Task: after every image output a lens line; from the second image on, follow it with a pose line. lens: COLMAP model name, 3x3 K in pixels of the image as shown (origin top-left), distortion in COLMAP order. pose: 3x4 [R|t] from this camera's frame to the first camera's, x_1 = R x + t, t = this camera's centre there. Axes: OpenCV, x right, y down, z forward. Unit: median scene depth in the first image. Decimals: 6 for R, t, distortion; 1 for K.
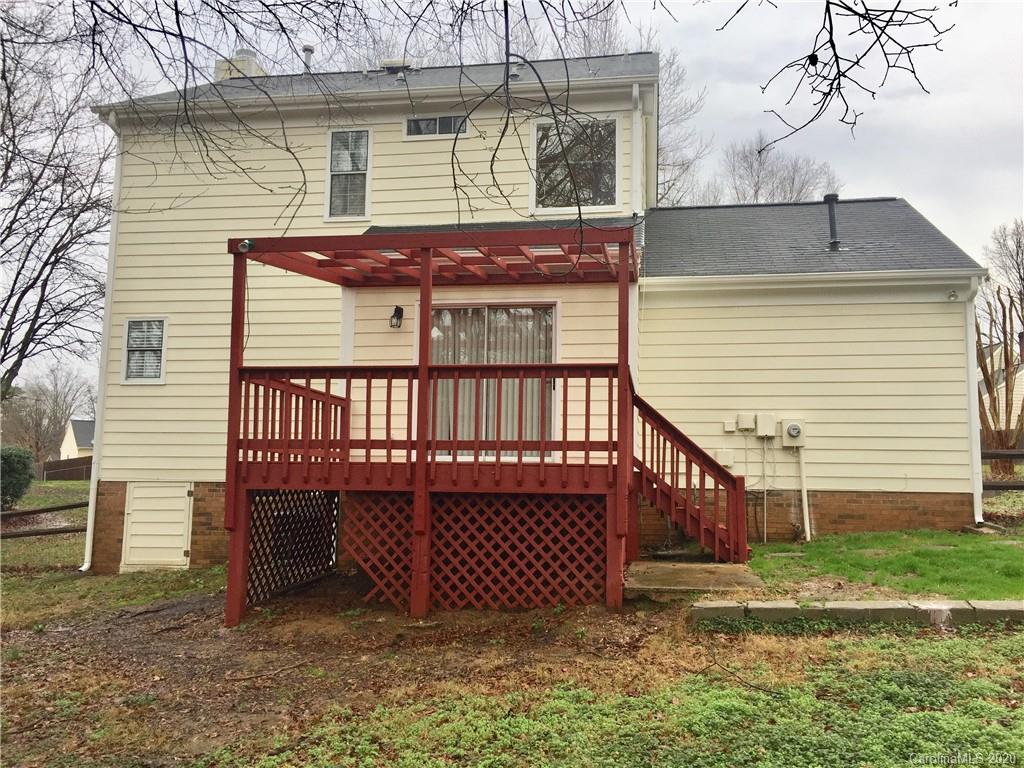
lens RADIAL K [[871.5, 0, 512.7], [0, 871.5, 388.8], [0, 0, 1]] dist [0.071633, -0.079684]
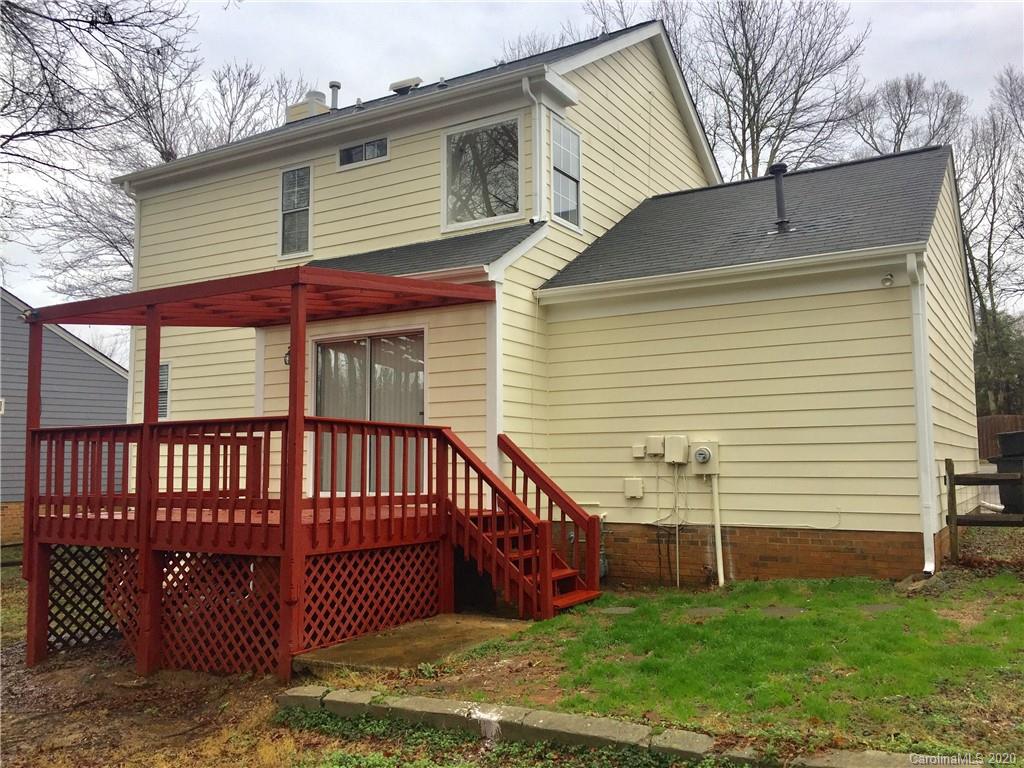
lens RADIAL K [[871.5, 0, 513.8], [0, 871.5, 383.5], [0, 0, 1]] dist [0.071633, -0.079684]
pose [[0.929845, -0.054093, -0.363953, 0.462330], [0.059017, 0.998254, 0.002414, -0.035019], [0.363187, -0.023724, 0.931414, 0.146955]]
